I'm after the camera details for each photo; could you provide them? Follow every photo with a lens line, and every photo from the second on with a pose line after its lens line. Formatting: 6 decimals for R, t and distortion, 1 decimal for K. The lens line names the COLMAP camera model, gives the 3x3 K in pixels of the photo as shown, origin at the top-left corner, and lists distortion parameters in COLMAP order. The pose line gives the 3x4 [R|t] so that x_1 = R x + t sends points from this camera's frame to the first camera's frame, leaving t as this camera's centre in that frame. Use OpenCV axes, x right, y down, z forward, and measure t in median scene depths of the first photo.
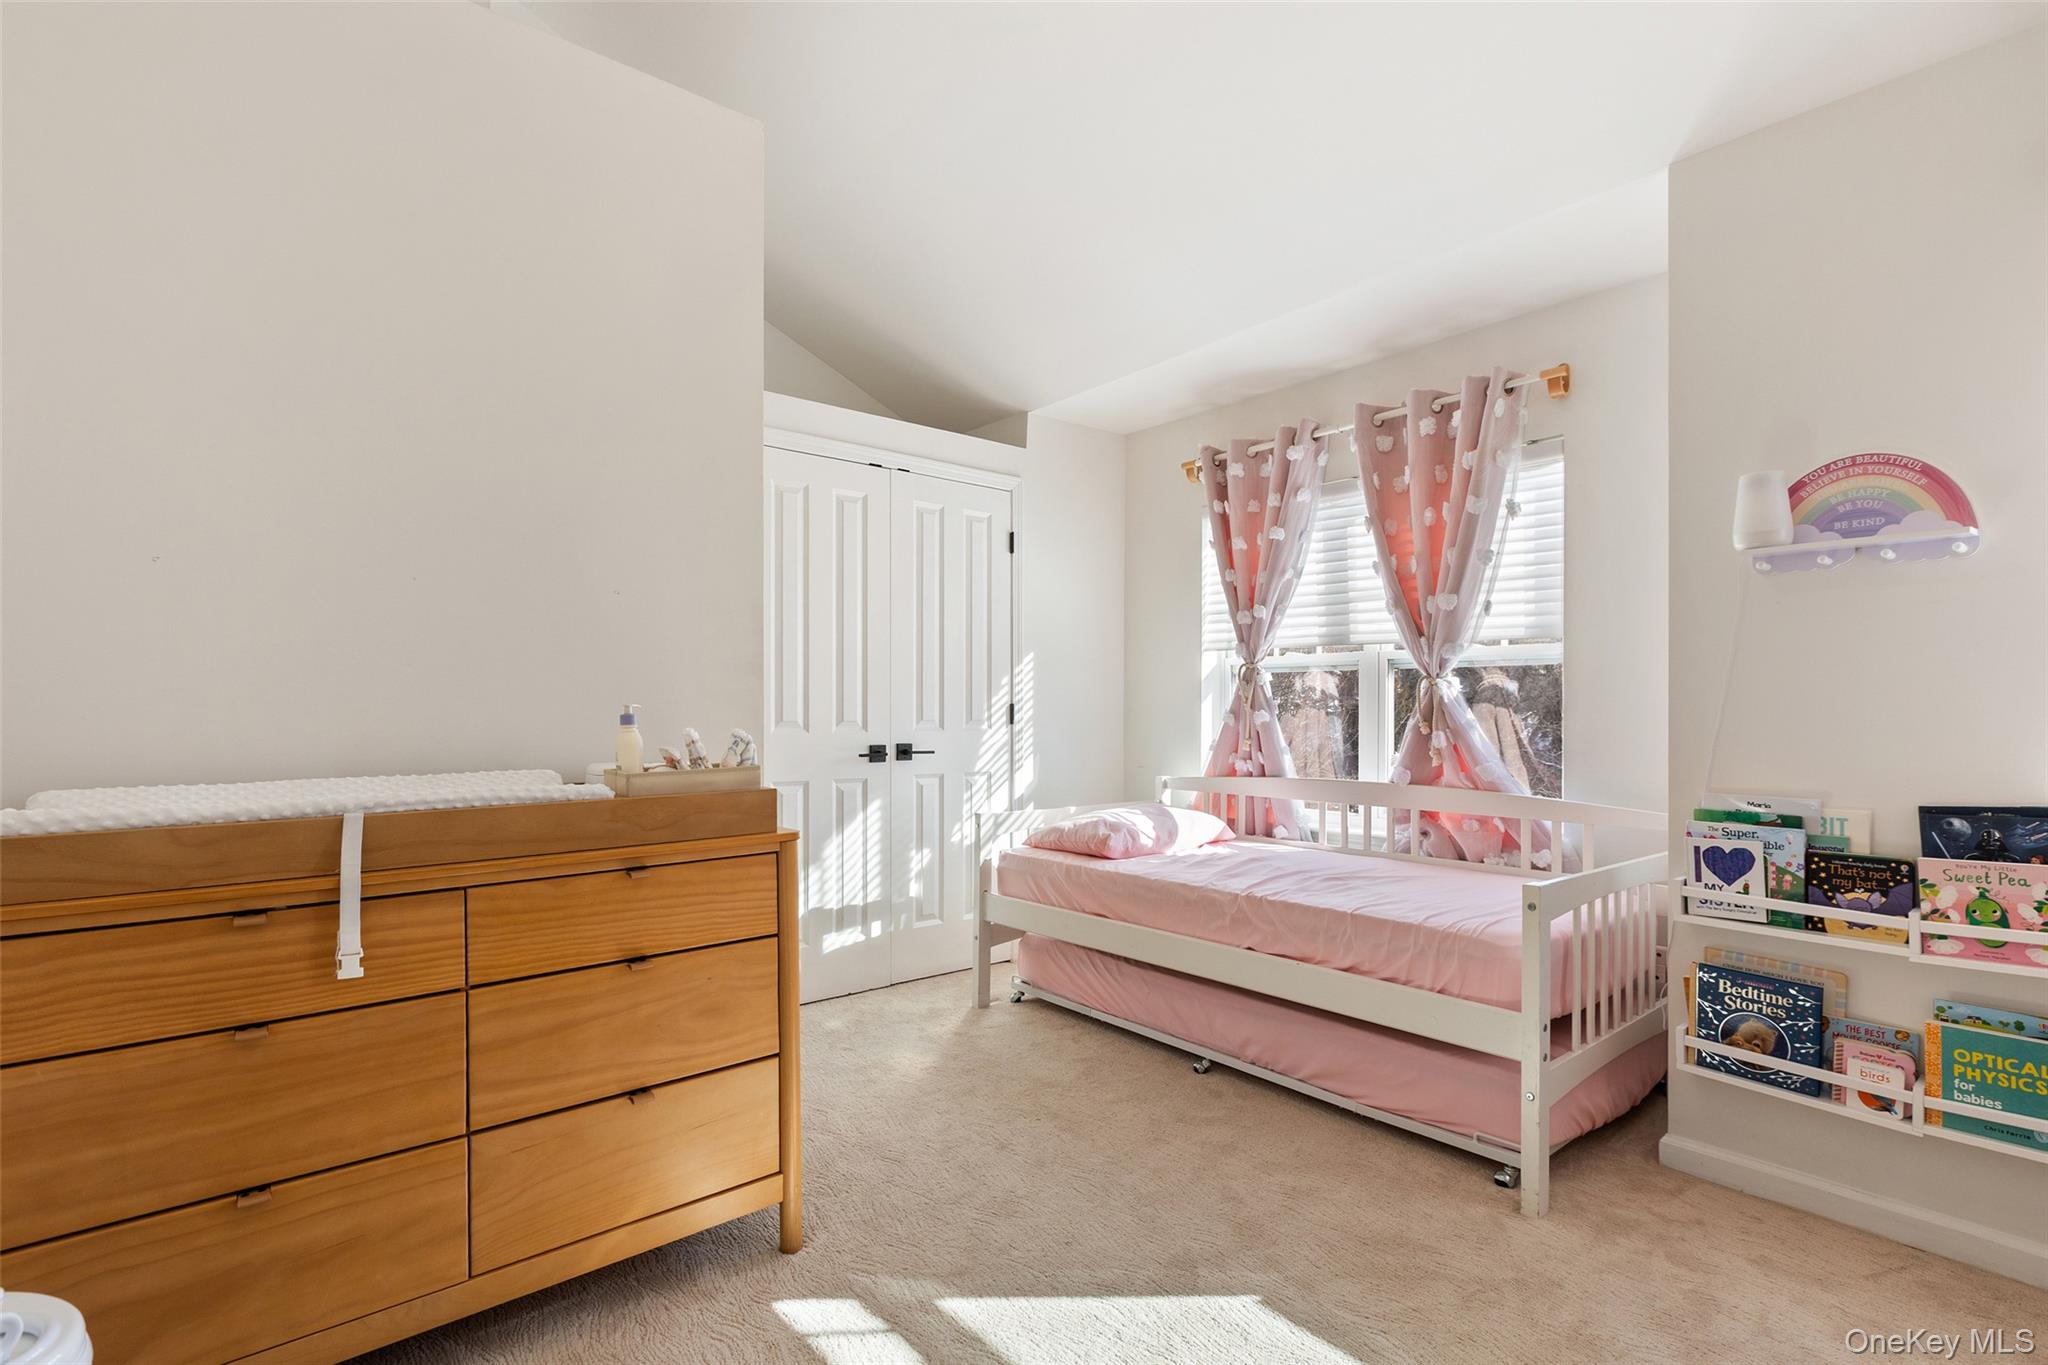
lens RADIAL K [[928.7, 0, 1008.5], [0, 928.7, 723.1], [0, 0, 1]] dist [0.004262, 0.001625]
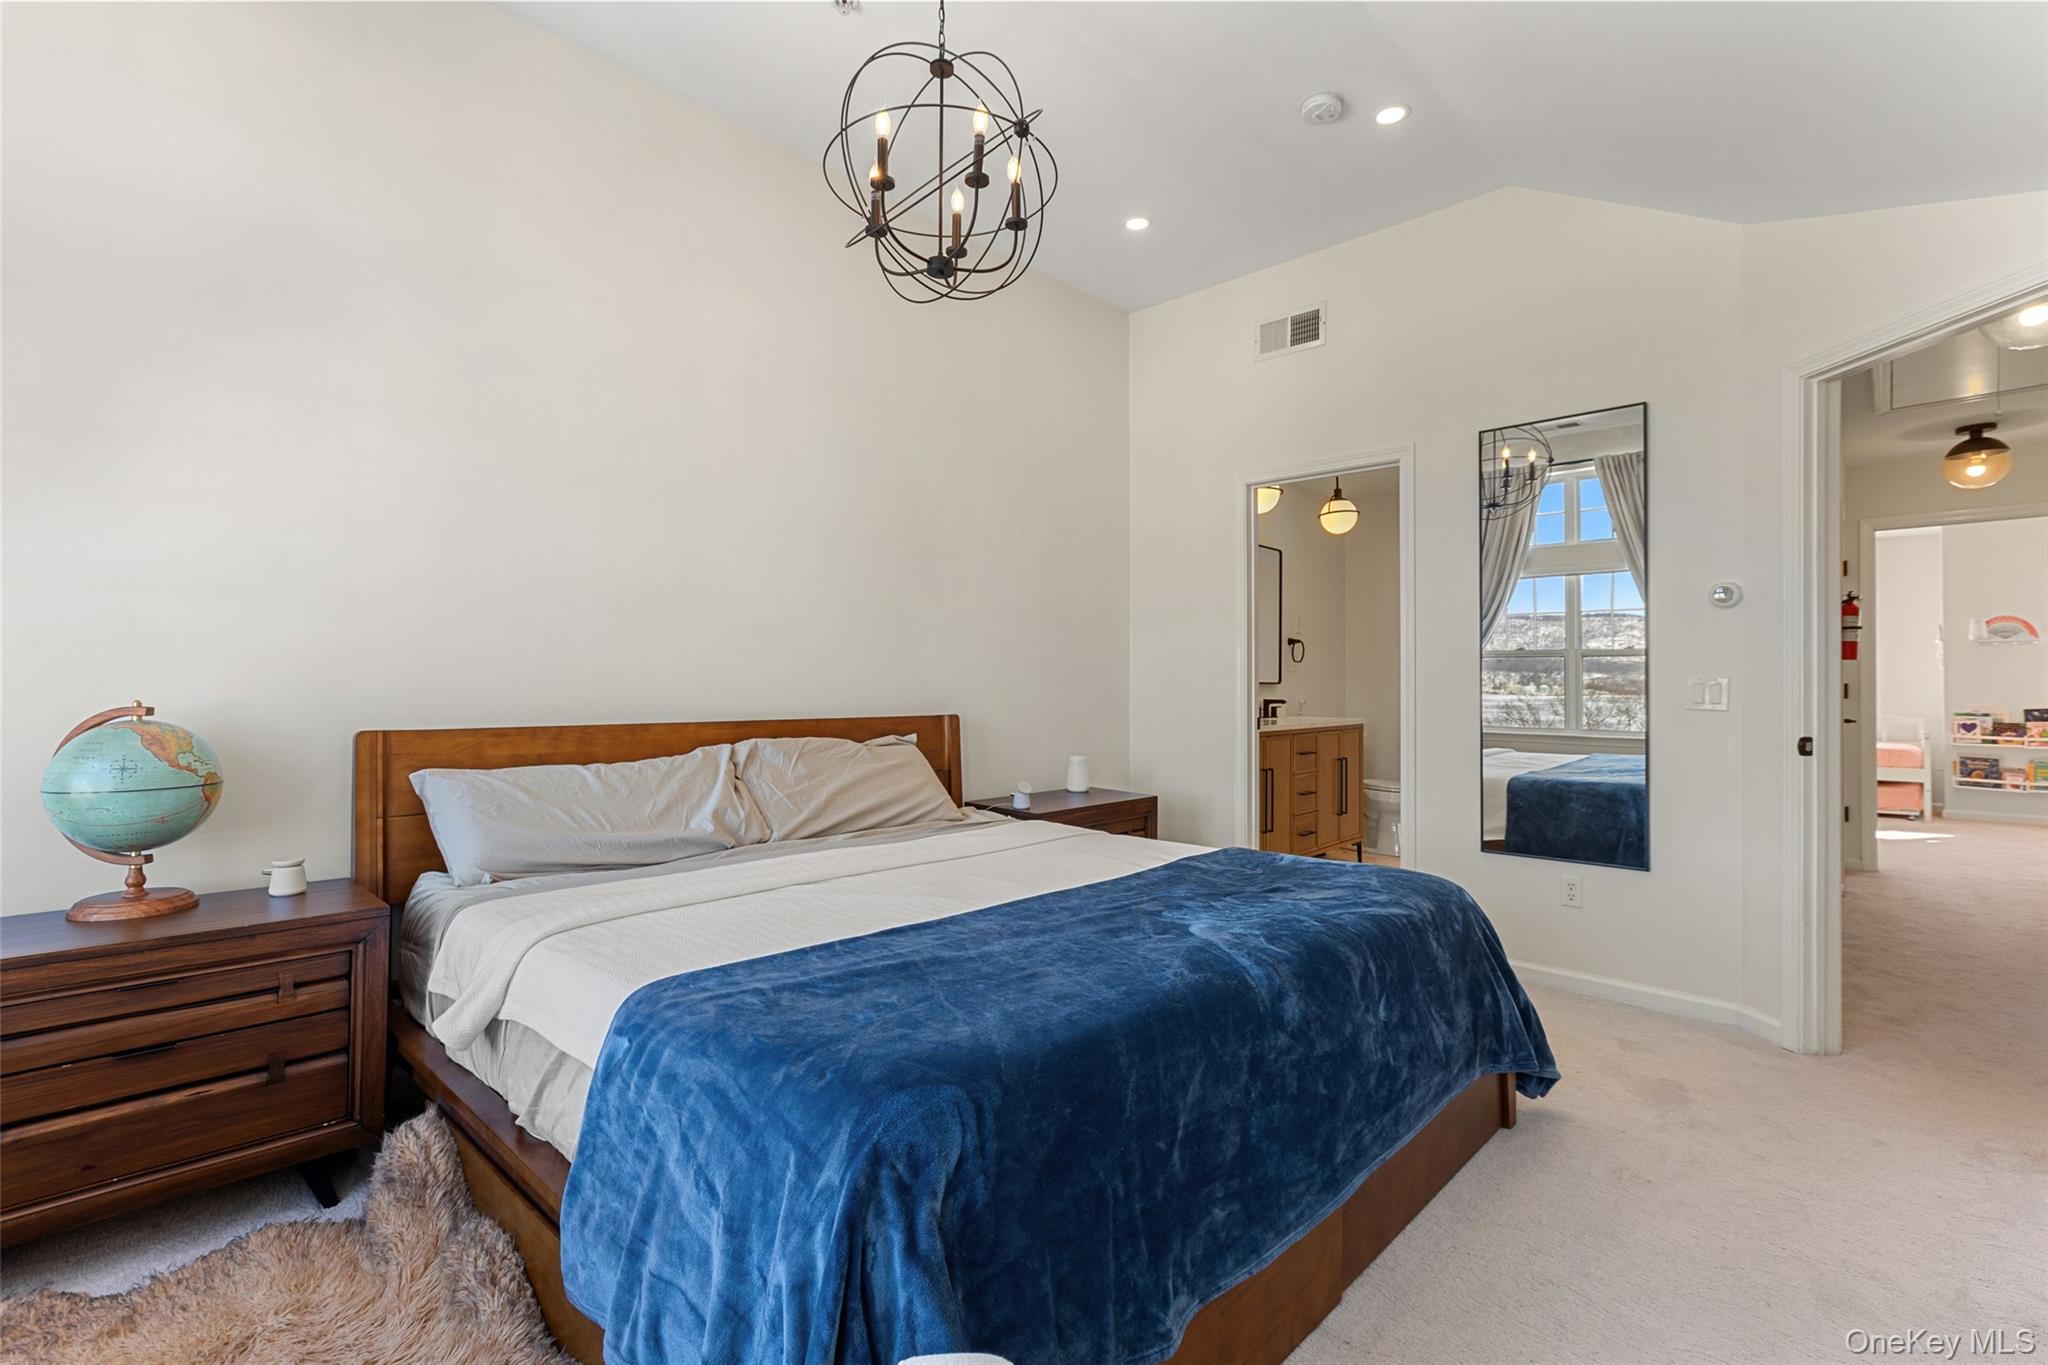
lens RADIAL K [[928.7, 0, 1011.8], [0, 928.7, 680.0], [0, 0, 1]] dist [0.004262, 0.001625]
pose [[0.993116, 0.001530, 0.117127, -3.477619], [-0.000052, 0.999920, -0.012629, 0.016678], [-0.117137, 0.012536, 0.993037, -2.248081]]
